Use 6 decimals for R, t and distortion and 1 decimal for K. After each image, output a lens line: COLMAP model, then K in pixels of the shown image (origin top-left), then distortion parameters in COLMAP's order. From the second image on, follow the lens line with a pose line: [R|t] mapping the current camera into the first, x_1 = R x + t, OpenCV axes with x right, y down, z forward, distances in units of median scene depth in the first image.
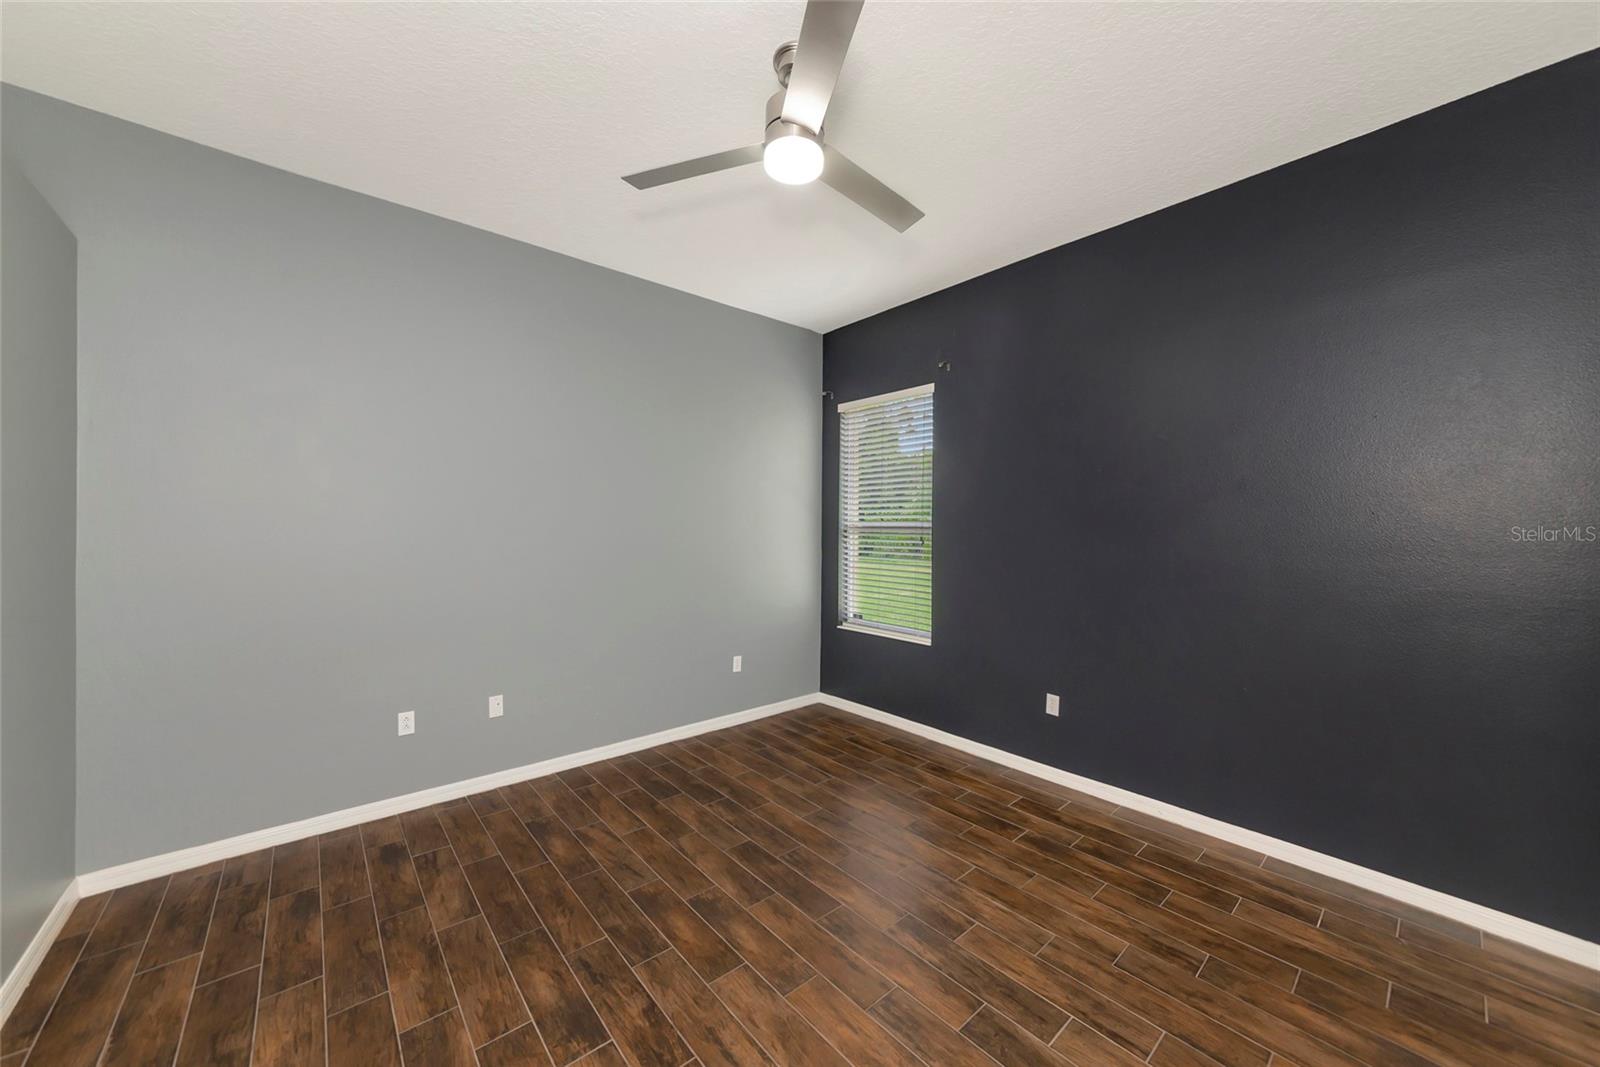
lens RADIAL K [[555.4, 0, 802.5], [0, 555.4, 532.4], [0, 0, 1]] dist [0.002089, 0.000027]
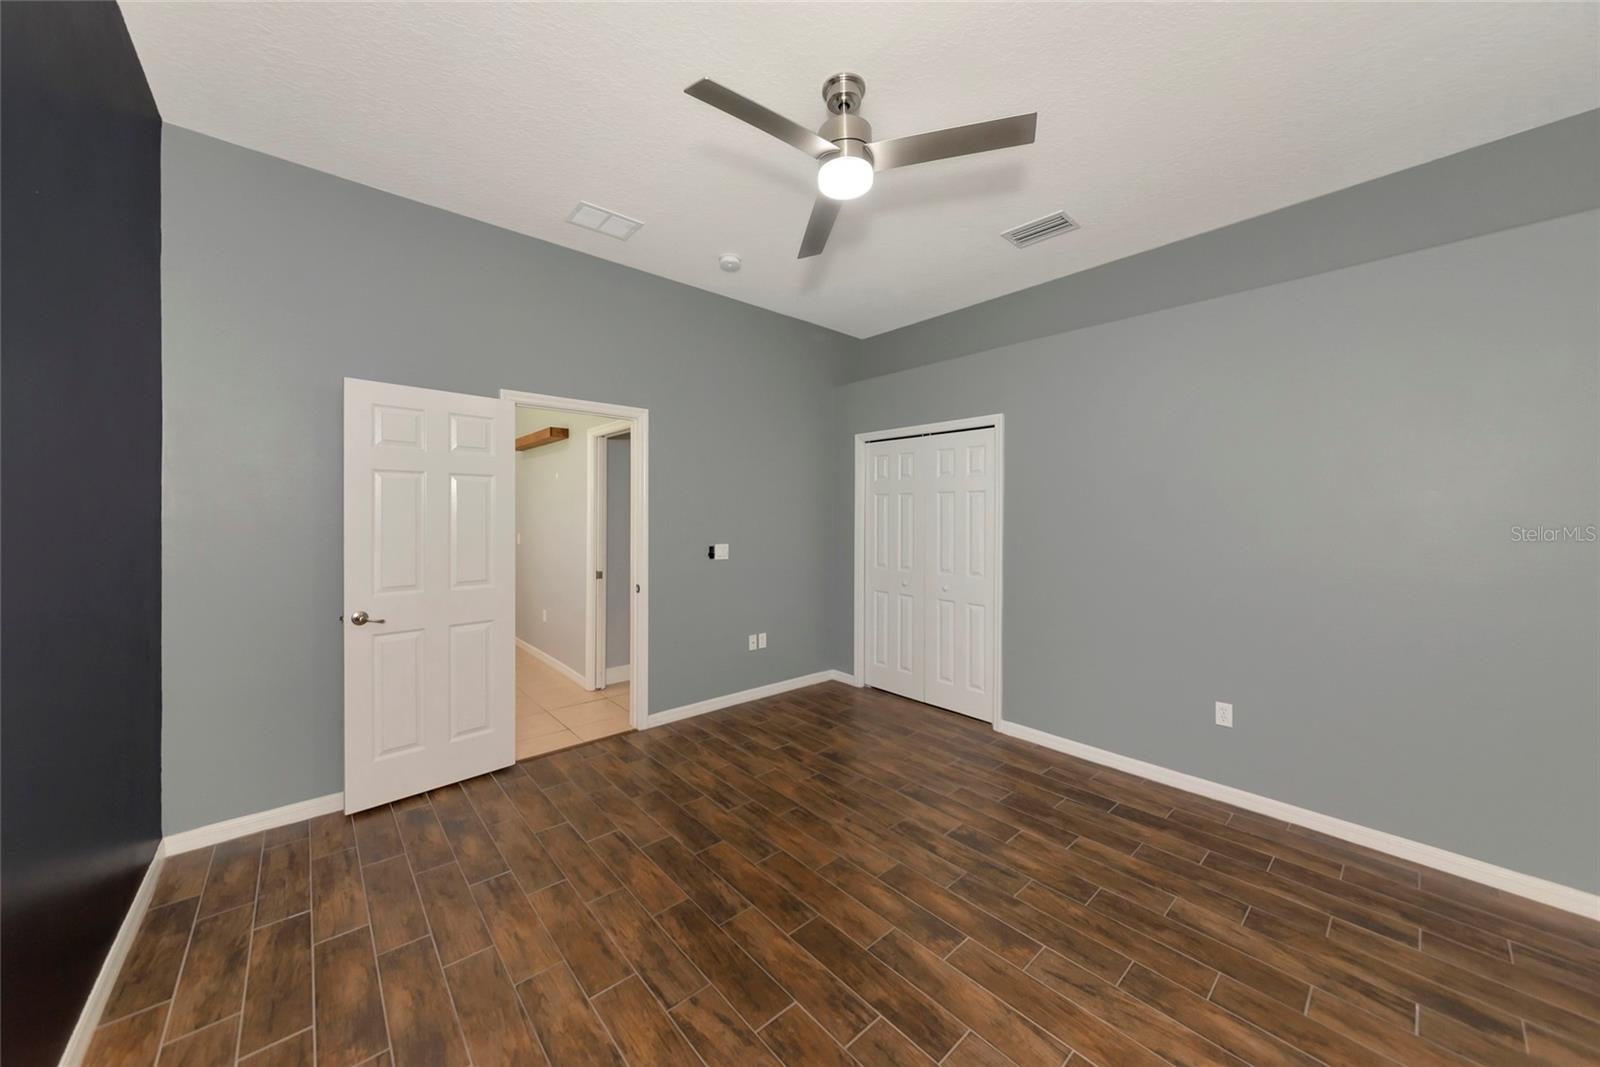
lens RADIAL K [[555.4, 0, 803.1], [0, 555.4, 522.7], [0, 0, 1]] dist [0.002089, 0.000027]
pose [[-0.999826, -0.011402, -0.014753, 0.075956], [-0.011722, 0.999693, 0.021811, -0.010518], [0.014499, 0.021980, -0.999653, 2.040266]]
